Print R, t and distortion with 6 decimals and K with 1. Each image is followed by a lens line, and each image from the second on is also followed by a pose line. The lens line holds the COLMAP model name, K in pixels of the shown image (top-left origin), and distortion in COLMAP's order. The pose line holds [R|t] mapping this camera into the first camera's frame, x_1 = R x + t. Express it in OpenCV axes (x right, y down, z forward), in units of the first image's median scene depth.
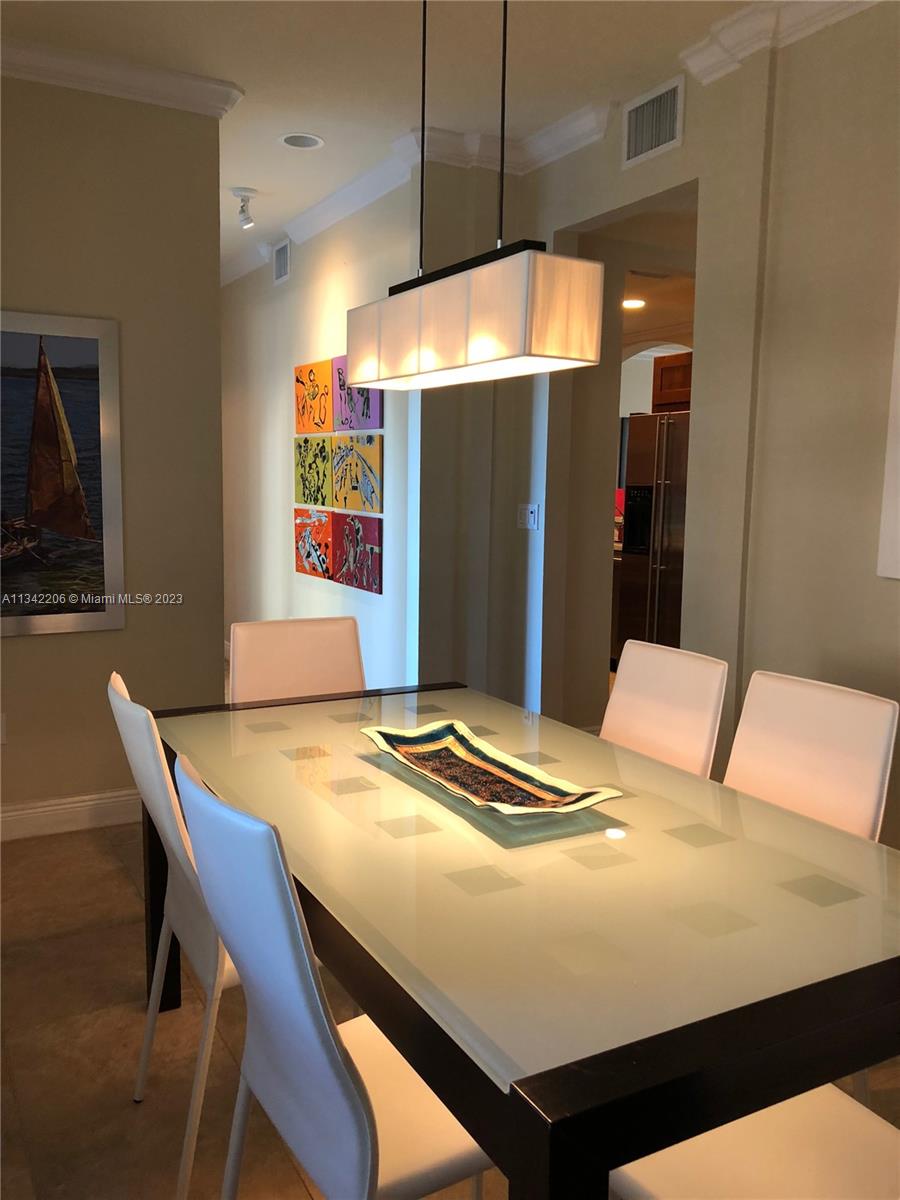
lens RADIAL K [[1006.0, 0, 444.1], [0, 1006.0, 602.9], [0, 0, 1]] dist [0.035960, -0.012116]
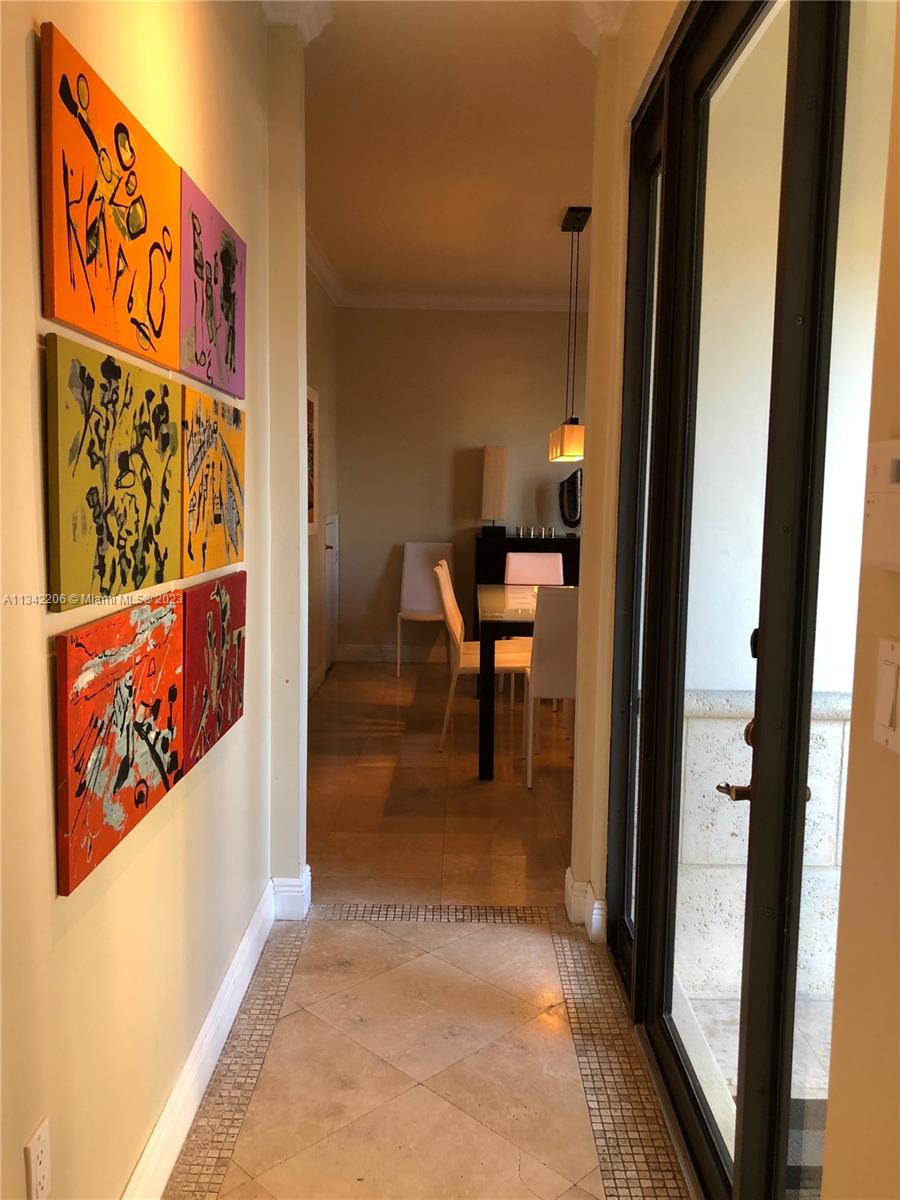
lens RADIAL K [[1006.0, 0, 448.0], [0, 1006.0, 600.1], [0, 0, 1]] dist [0.035960, -0.012116]
pose [[-0.871507, -0.077178, 0.484271, -0.393609], [0.038953, 0.973522, 0.225250, -0.175295], [-0.488833, 0.215171, -0.845425, 1.333097]]
